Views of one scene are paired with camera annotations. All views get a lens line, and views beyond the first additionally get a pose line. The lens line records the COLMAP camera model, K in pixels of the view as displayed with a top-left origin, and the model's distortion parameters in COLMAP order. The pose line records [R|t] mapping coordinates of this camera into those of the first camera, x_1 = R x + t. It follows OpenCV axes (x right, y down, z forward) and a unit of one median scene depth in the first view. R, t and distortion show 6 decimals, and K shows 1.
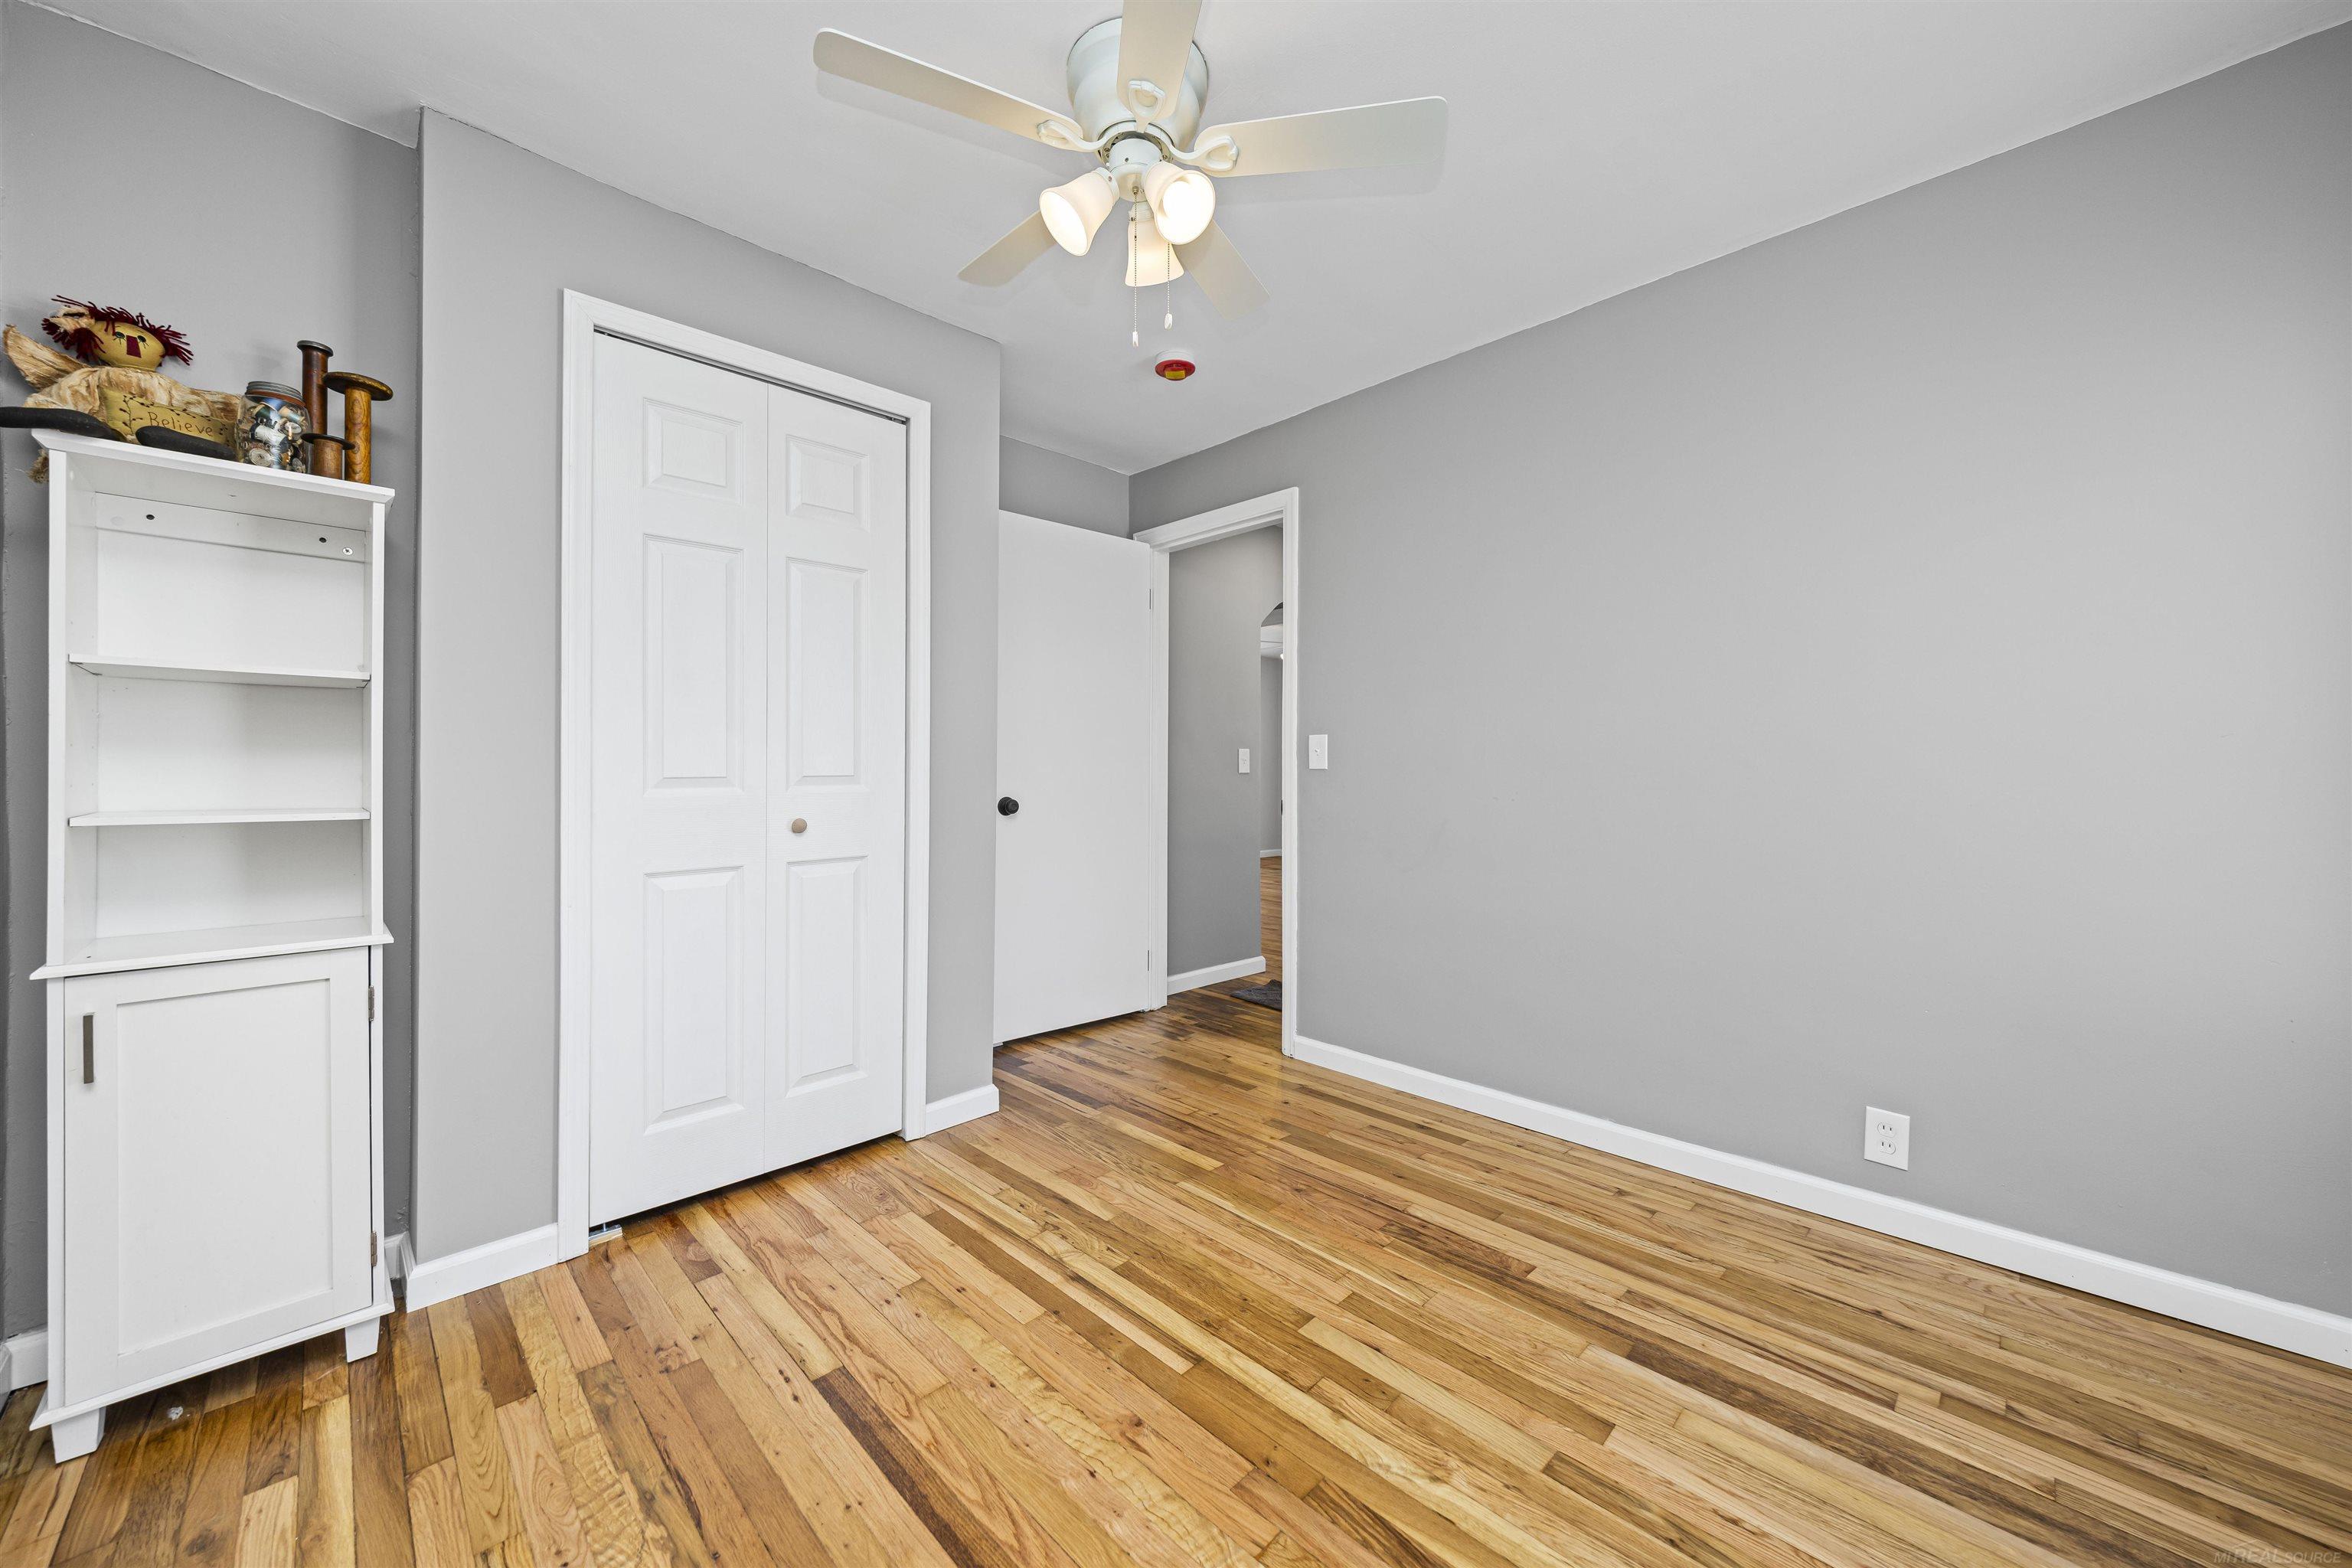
lens RADIAL K [[871.8, 0, 1174.2], [0, 871.8, 763.0], [0, 0, 1]] dist [0.001100, -0.002972]
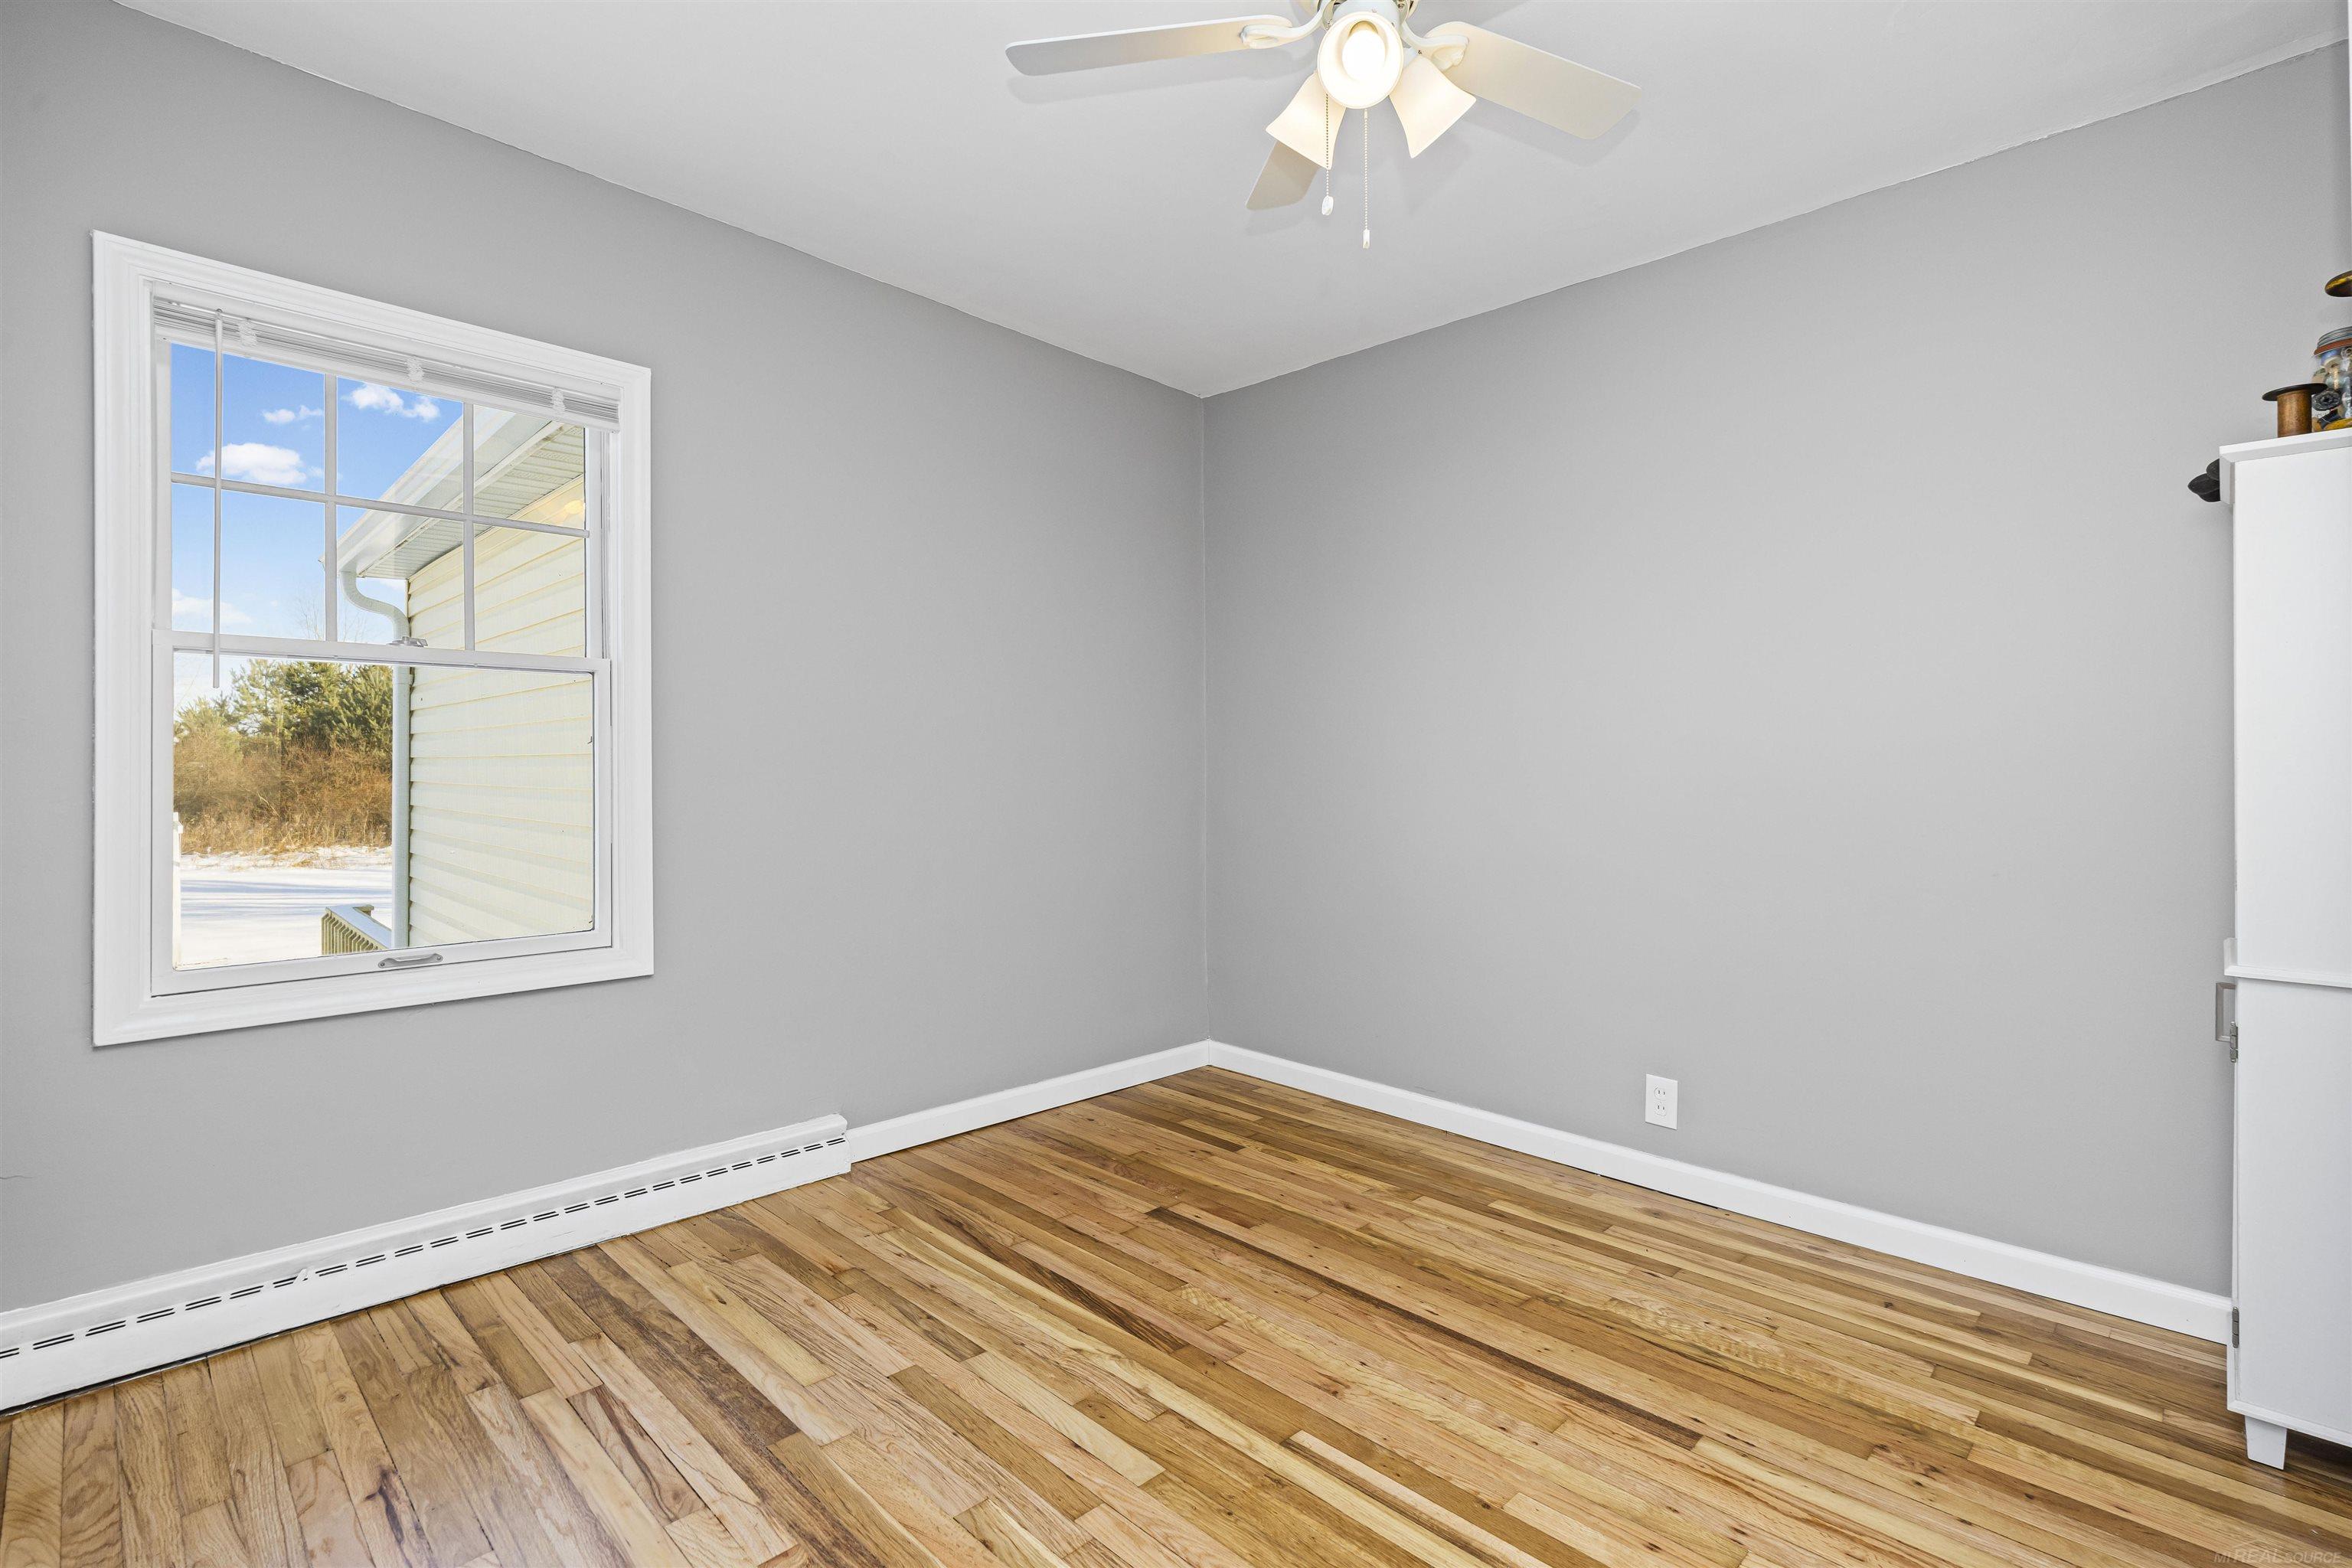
lens RADIAL K [[1055.8, 0, 1175.6], [0, 1055.8, 771.7], [0, 0, 1]] dist [-0.000738, -0.000125]
pose [[-0.999902, -0.006914, -0.012151, 0.163946], [-0.006870, 0.999970, -0.003698, 0.018302], [0.012176, -0.003614, -0.999919, 2.174089]]
